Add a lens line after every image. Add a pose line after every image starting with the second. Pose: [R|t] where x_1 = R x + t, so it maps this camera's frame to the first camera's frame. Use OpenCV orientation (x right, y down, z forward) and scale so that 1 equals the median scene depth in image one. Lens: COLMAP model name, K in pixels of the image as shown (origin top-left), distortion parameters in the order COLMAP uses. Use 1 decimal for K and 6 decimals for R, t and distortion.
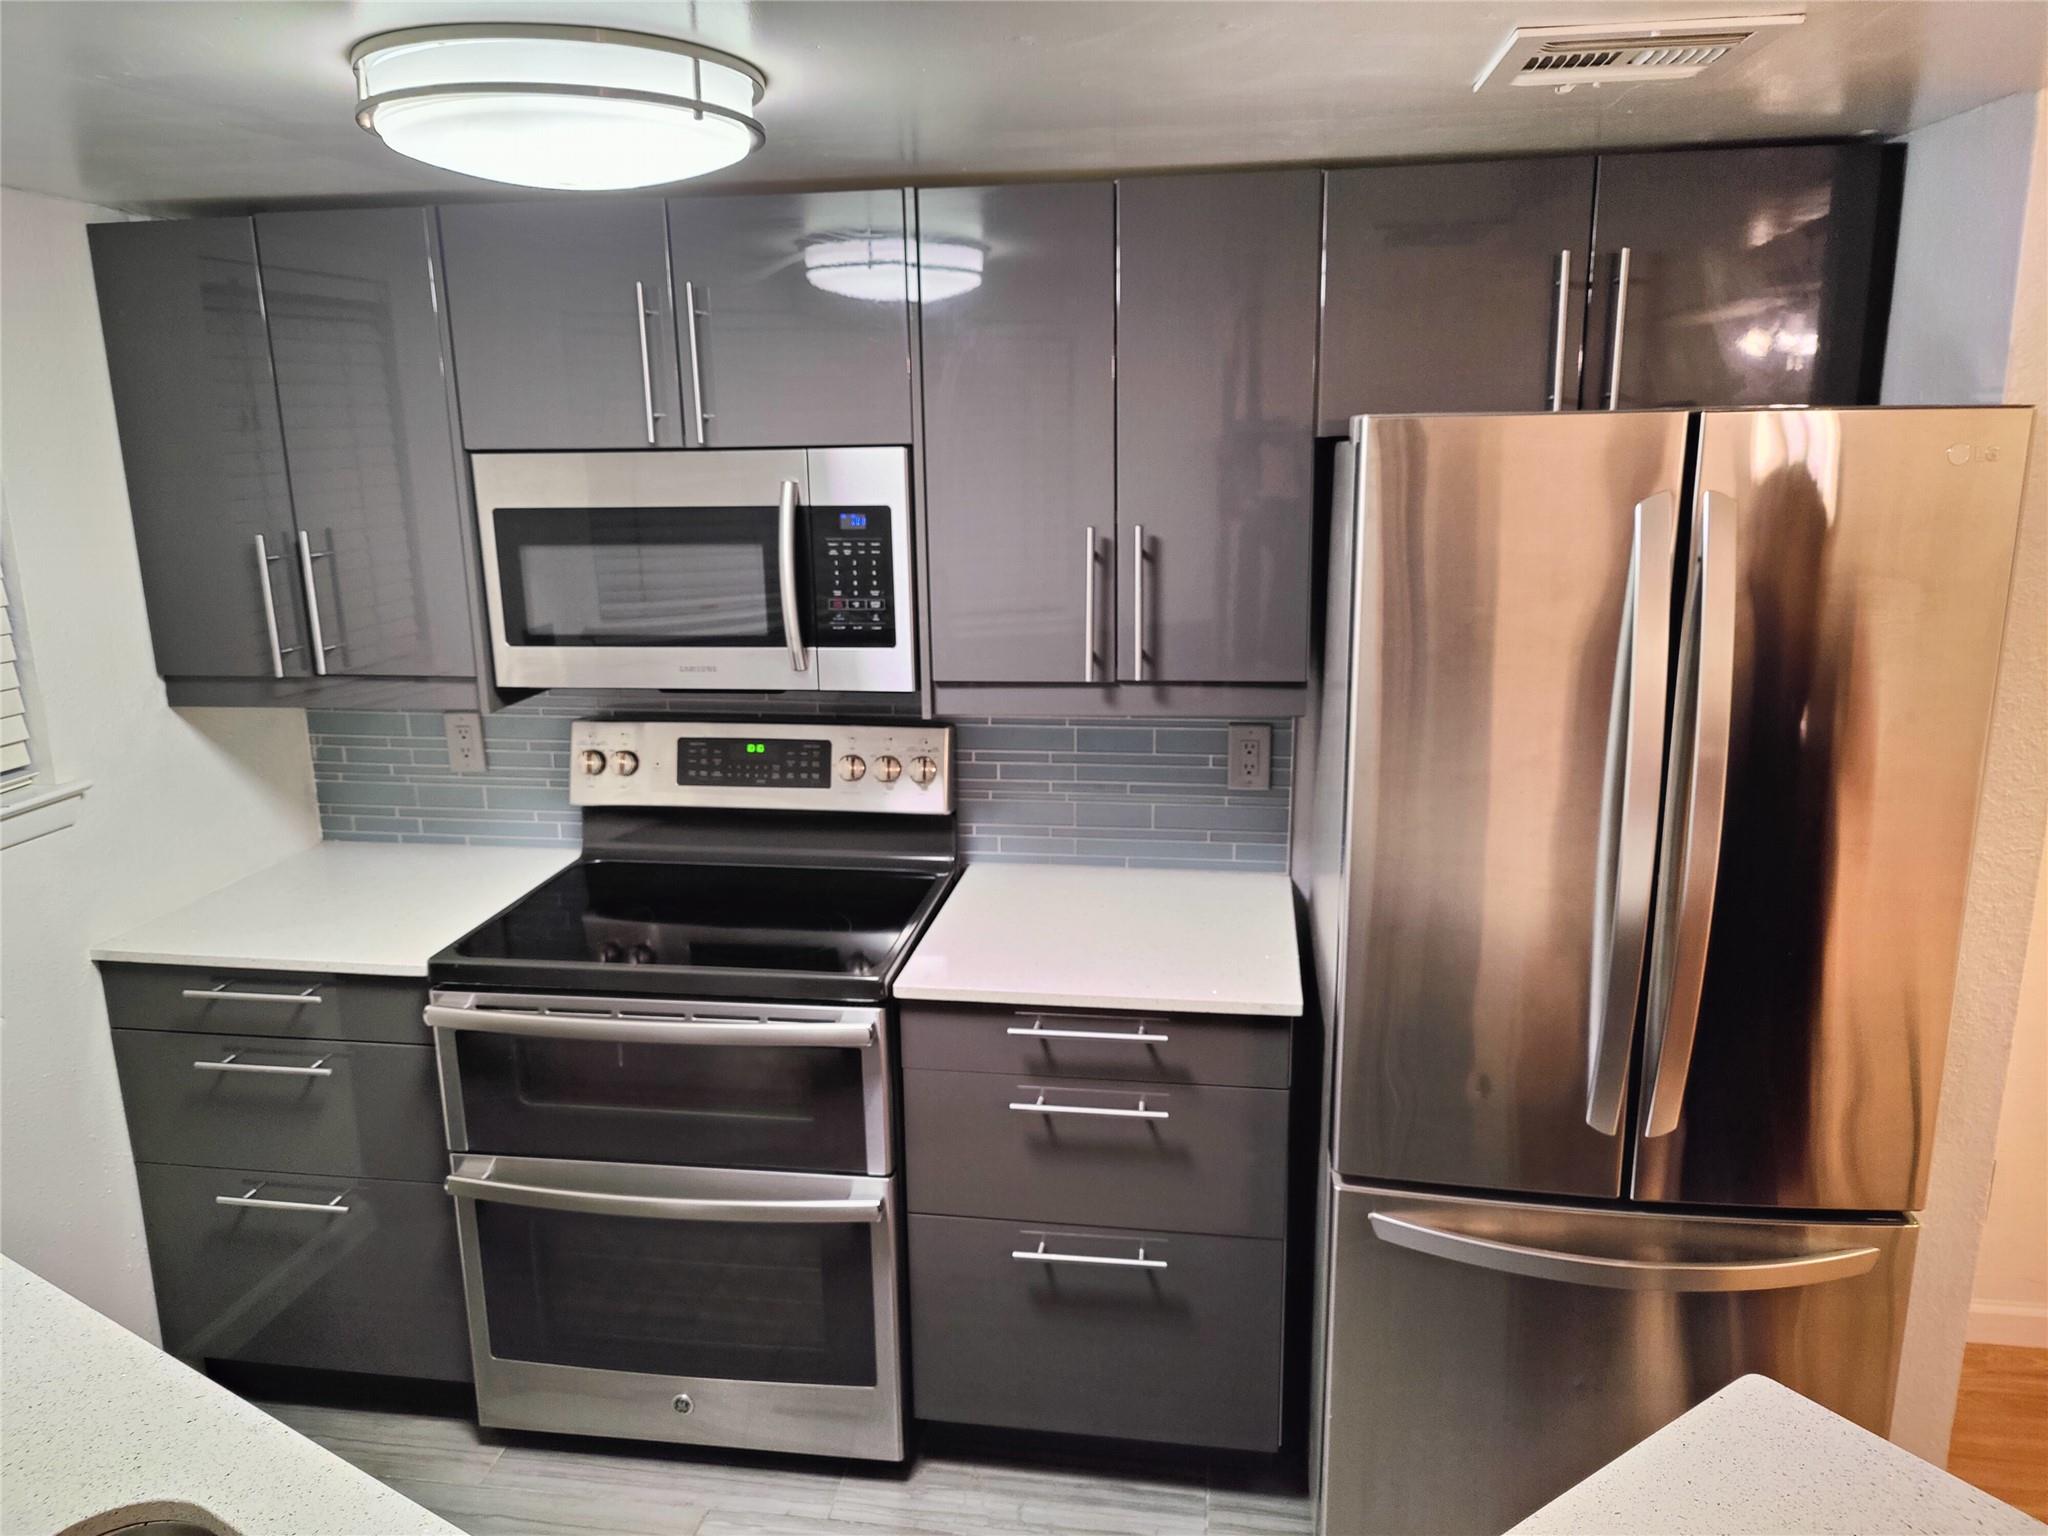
lens RADIAL K [[1437.7, 0, 1024.0], [0, 1437.7, 768.0], [0, 0, 1]] dist [0.053017, -0.056619]
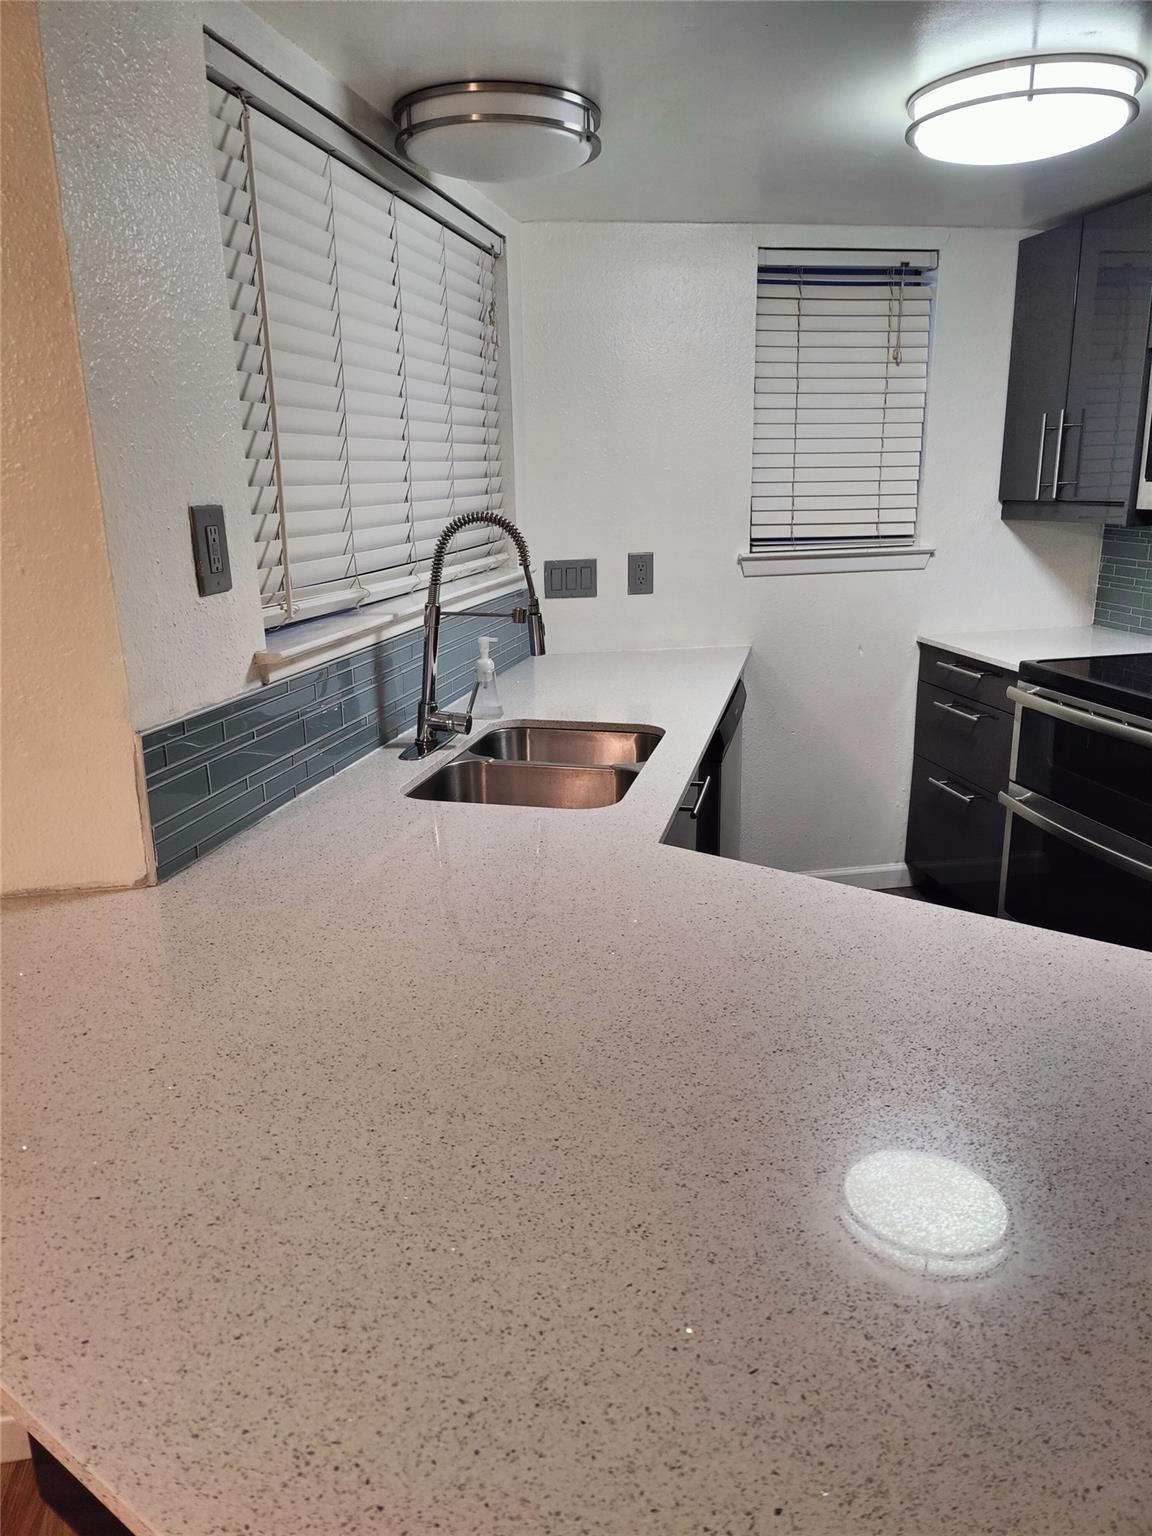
lens RADIAL K [[1078.3, 0, 568.5], [0, 1078.3, 774.2], [0, 0, 1]] dist [0.053017, -0.056619]
pose [[0.318077, 0.260400, -0.911603, 0.580794], [-0.205848, 0.957570, 0.201706, 0.104720], [0.925448, 0.123494, 0.358184, 0.063235]]
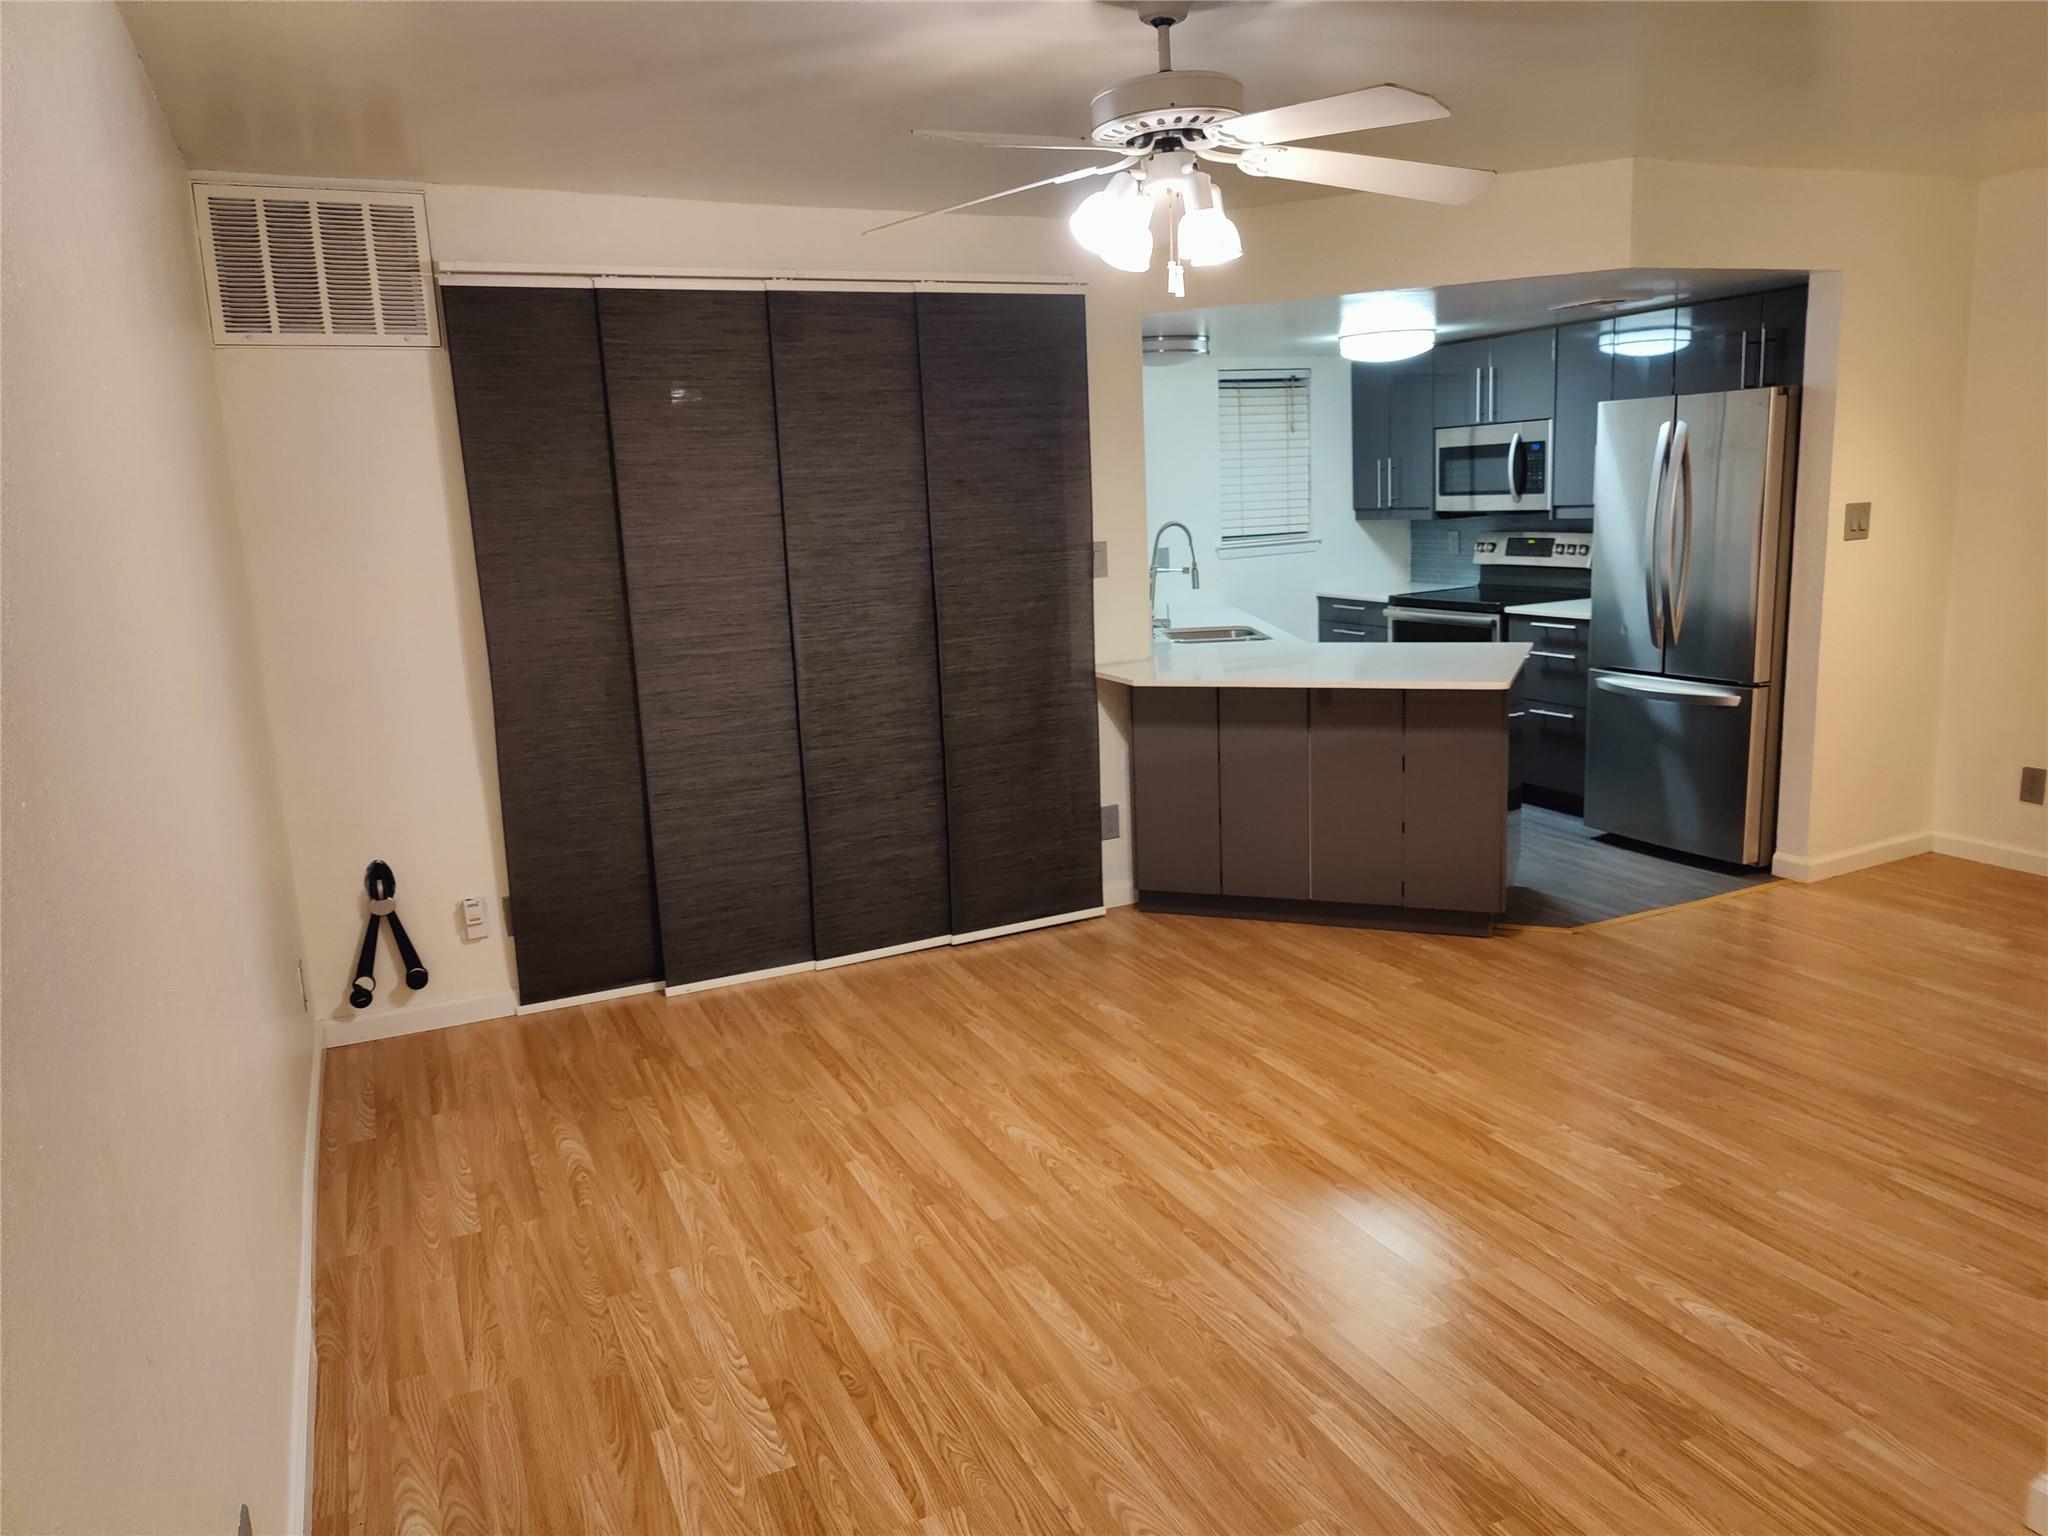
lens RADIAL K [[1437.7, 0, 1024.0], [0, 1437.7, 768.0], [0, 0, 1]] dist [0.053017, -0.056619]
pose [[0.554802, 0.151250, -0.818119, 1.620341], [-0.152336, 0.985180, 0.078830, 0.347956], [0.817917, 0.080894, 0.569620, -1.269857]]
